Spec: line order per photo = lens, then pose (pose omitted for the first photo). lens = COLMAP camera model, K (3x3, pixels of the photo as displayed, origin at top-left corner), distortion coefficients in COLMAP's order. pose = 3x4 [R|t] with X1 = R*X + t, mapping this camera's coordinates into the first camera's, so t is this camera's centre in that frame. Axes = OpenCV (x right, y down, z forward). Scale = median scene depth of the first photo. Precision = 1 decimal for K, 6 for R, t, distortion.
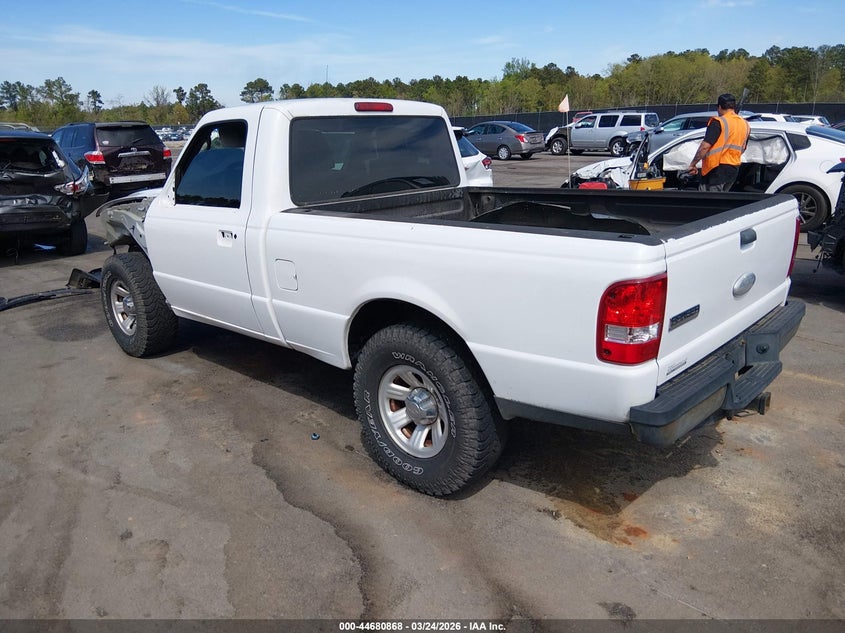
lens RADIAL K [[647.4, 0, 419.7], [0, 647.4, 314.0], [0, 0, 1]] dist [-0.008205, -0.014616]
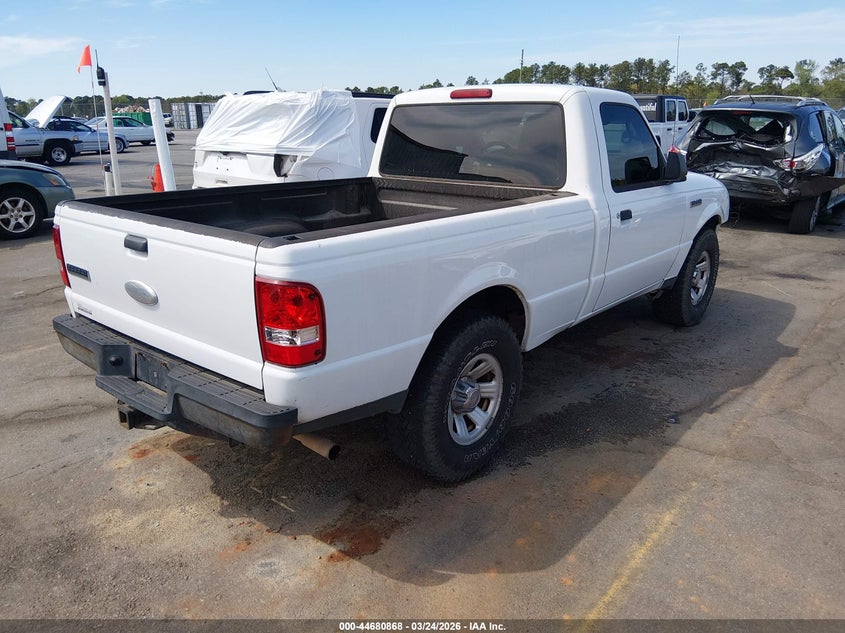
lens RADIAL K [[647.4, 0, 419.7], [0, 647.4, 314.0], [0, 0, 1]] dist [-0.008205, -0.014616]
pose [[0.064914, 0.325308, -0.943378, 1.135264], [-0.276476, 0.914226, 0.296231, -0.327107], [0.958826, 0.241592, 0.149285, 0.989991]]
